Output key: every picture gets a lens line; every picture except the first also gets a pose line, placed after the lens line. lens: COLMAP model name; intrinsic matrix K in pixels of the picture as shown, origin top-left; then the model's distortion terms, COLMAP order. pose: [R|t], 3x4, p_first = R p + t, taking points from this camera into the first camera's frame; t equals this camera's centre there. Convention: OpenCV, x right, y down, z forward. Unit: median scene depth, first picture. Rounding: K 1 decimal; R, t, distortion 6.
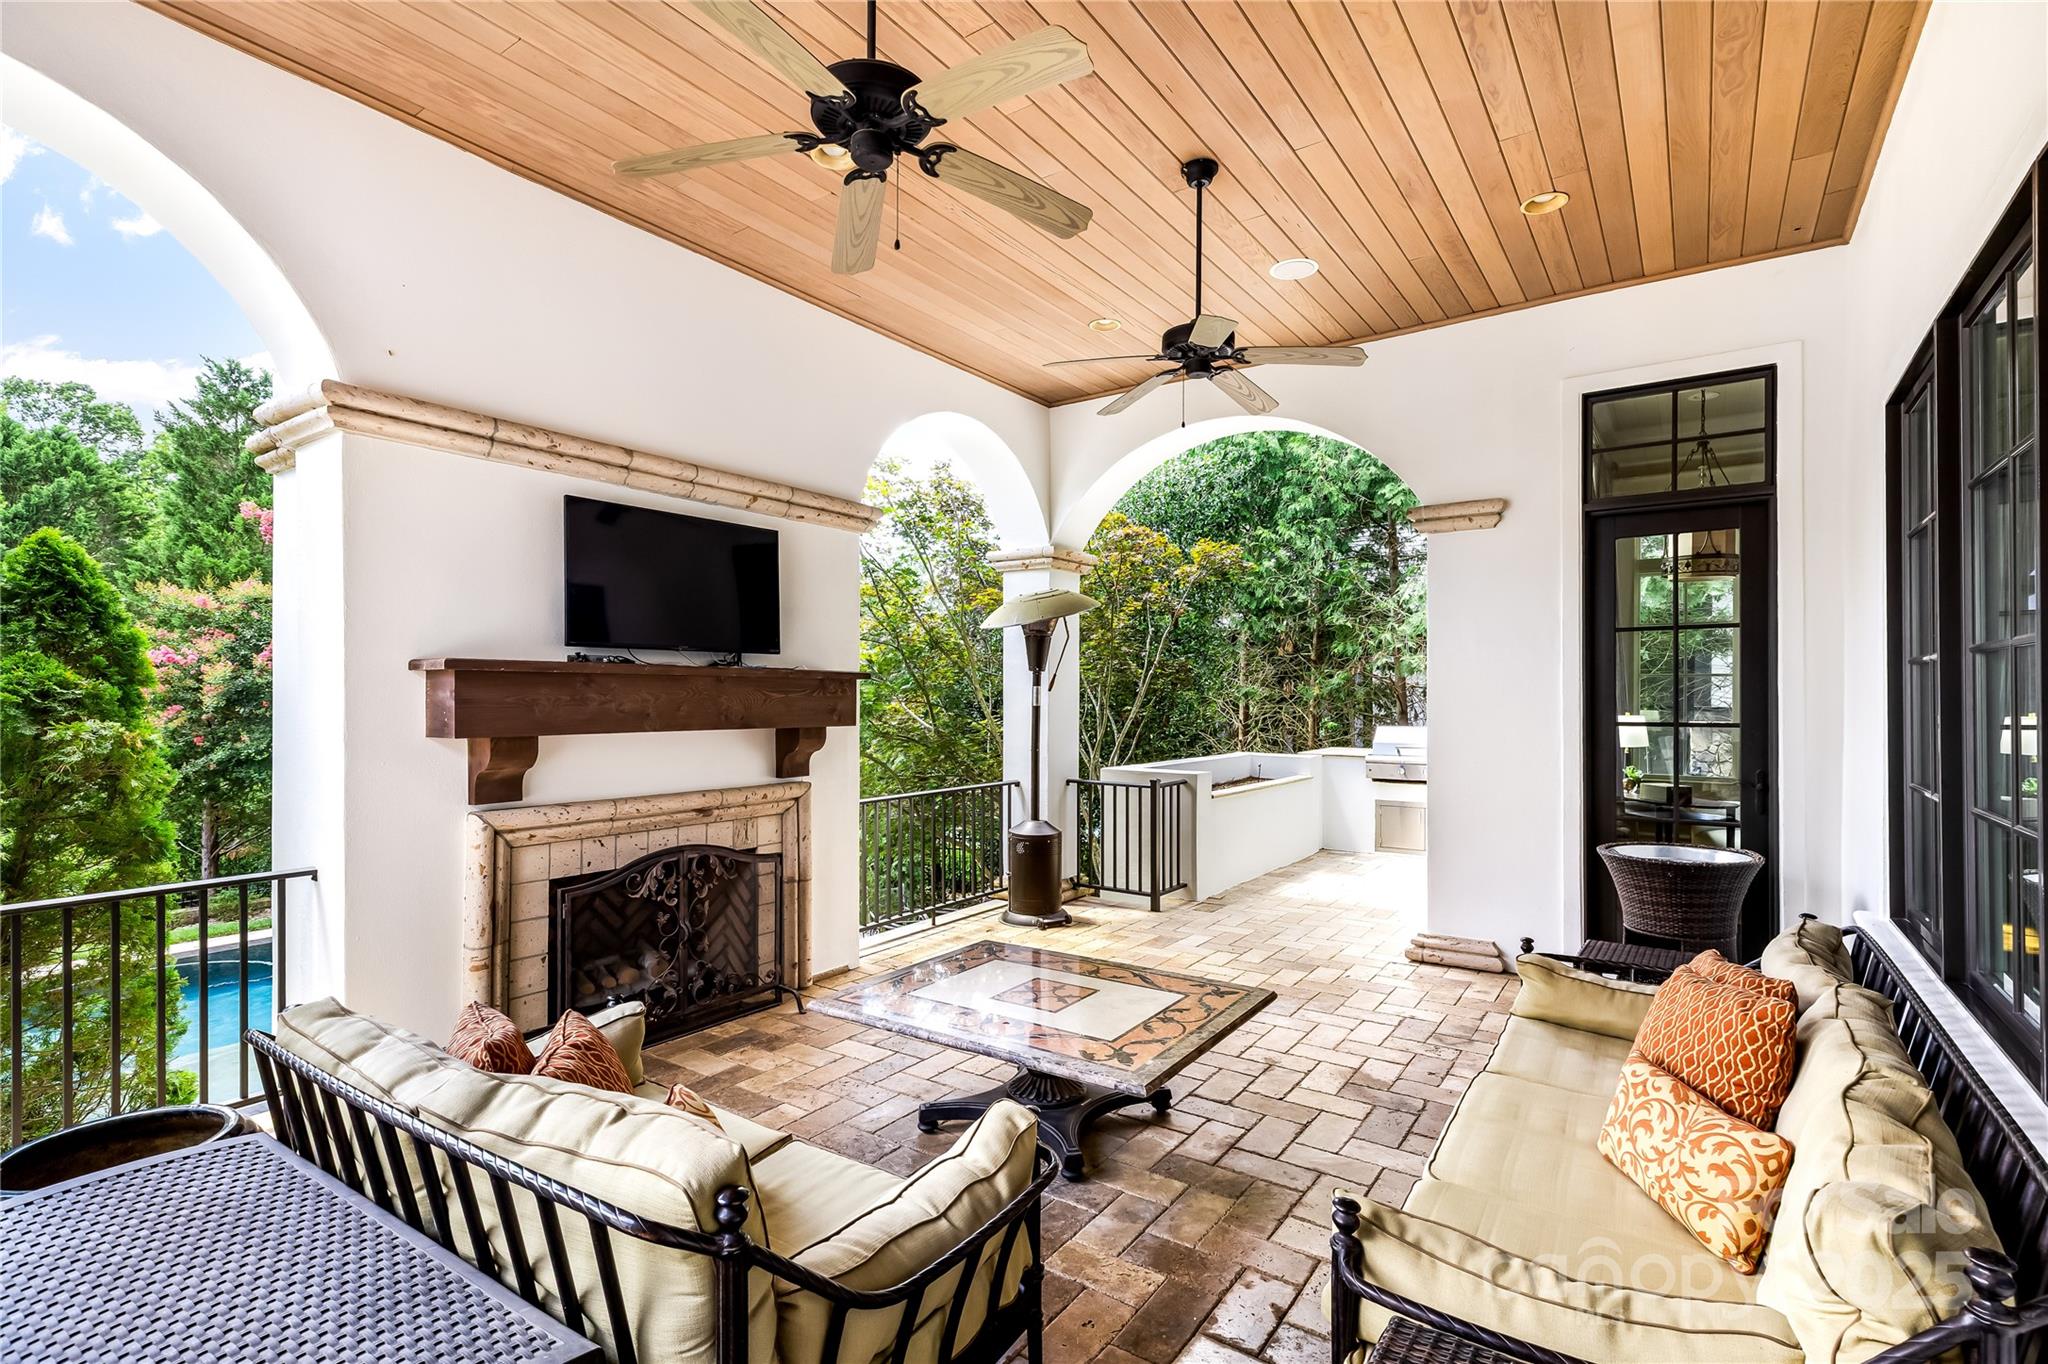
lens RADIAL K [[917.5, 0, 1024.0], [0, 917.5, 682.0], [0, 0, 1]] dist [-0.000064, 0.000056]
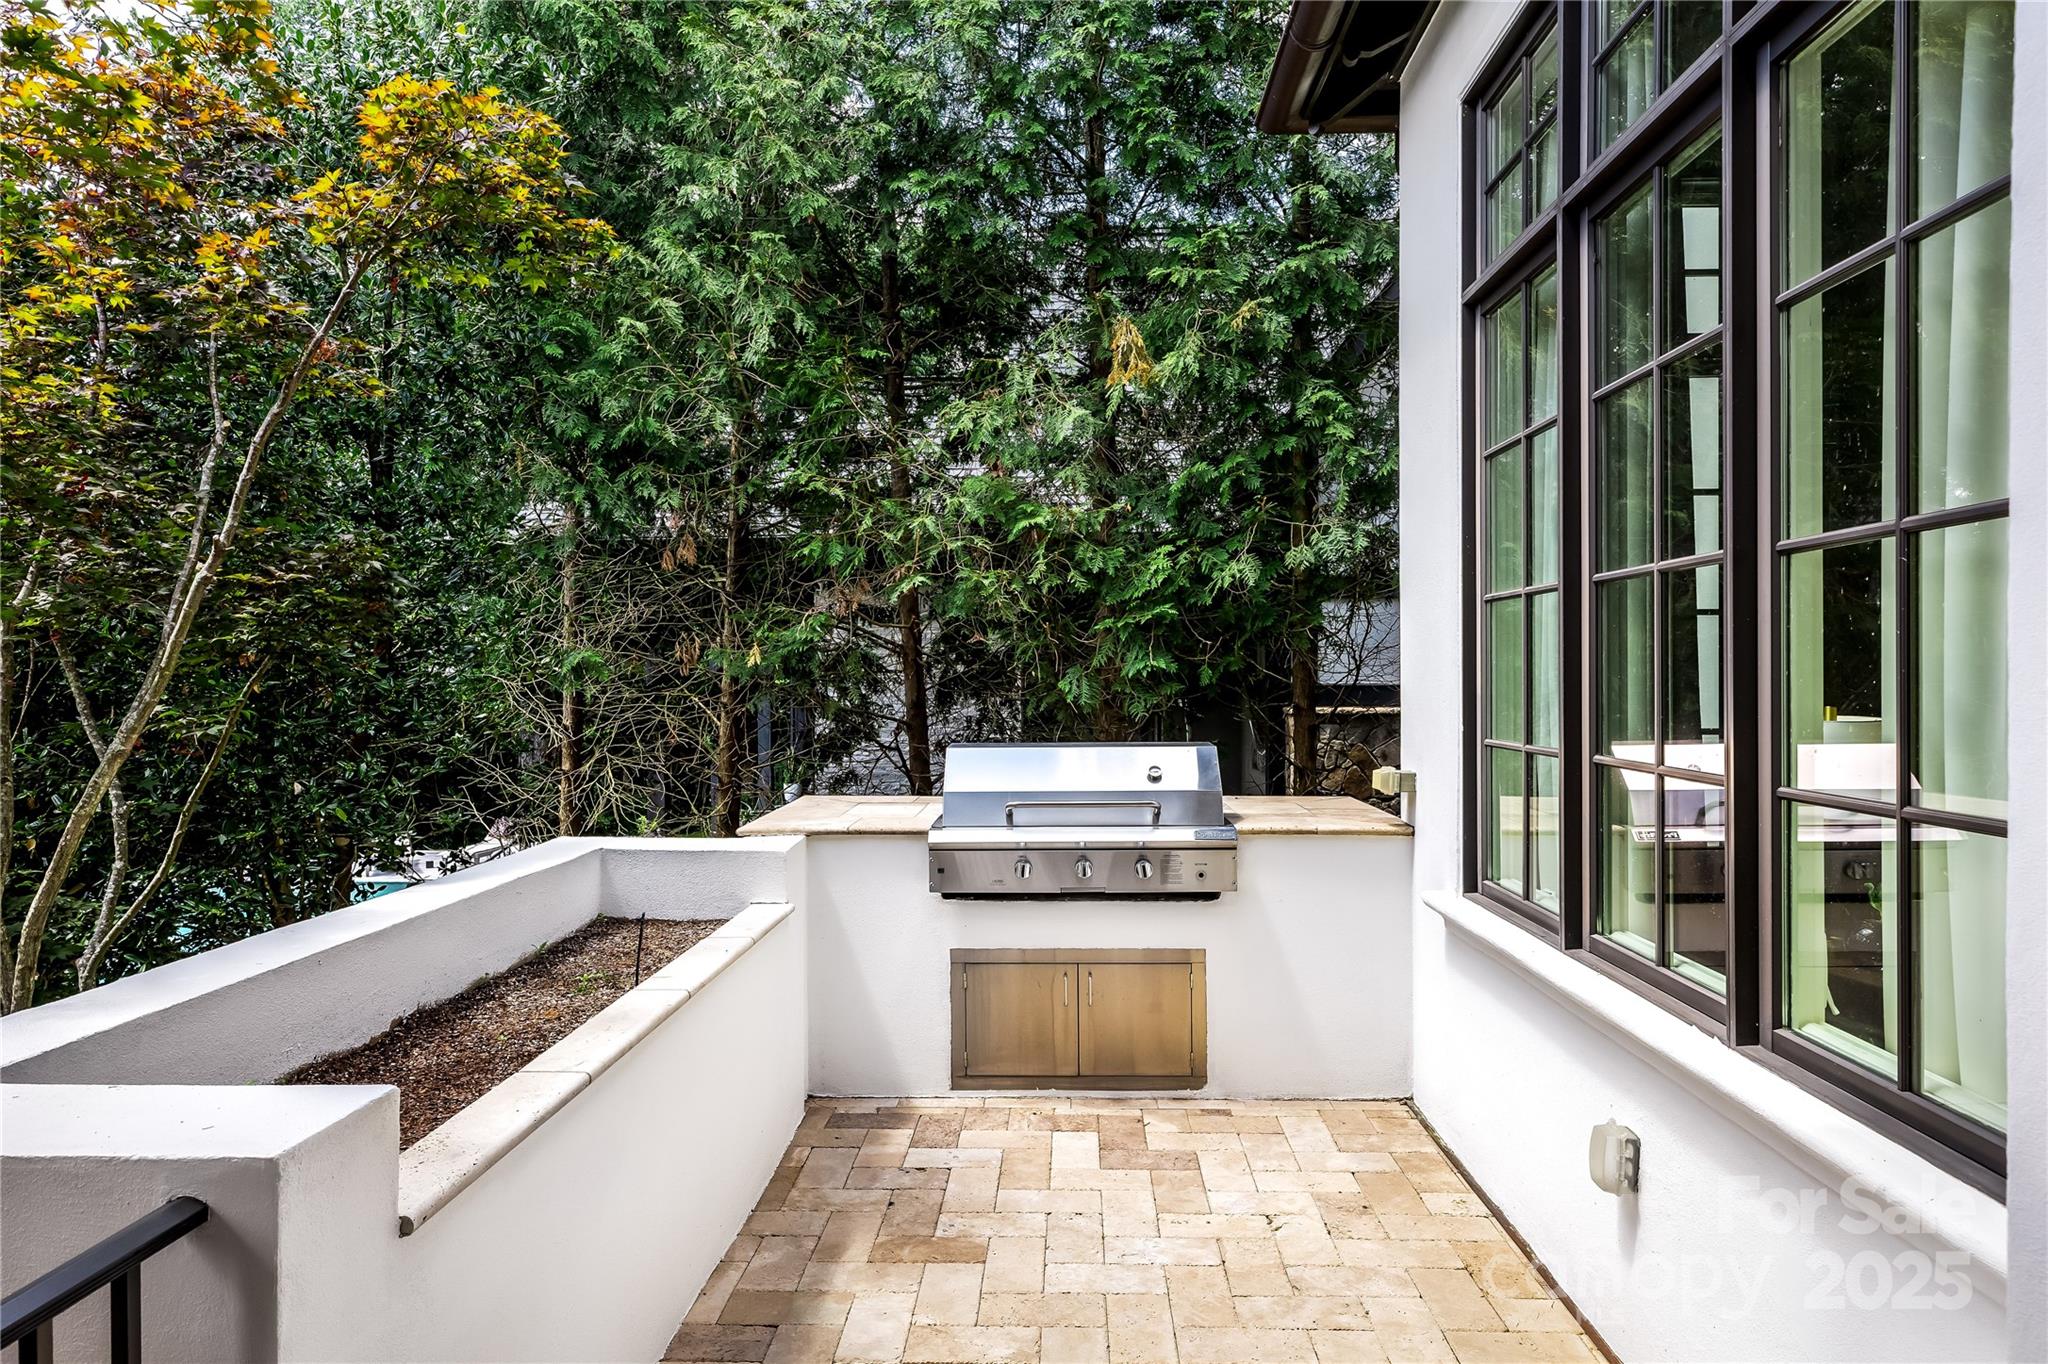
lens RADIAL K [[1246.4, 0, 1024.0], [0, 1246.4, 682.0], [0, 0, 1]] dist [0.001695, 0.000067]
pose [[0.835703, -0.018113, 0.548882, 0.108766], [0.005889, 0.999694, 0.024025, 0.007965], [-0.549149, -0.016846, 0.835554, 0.452126]]
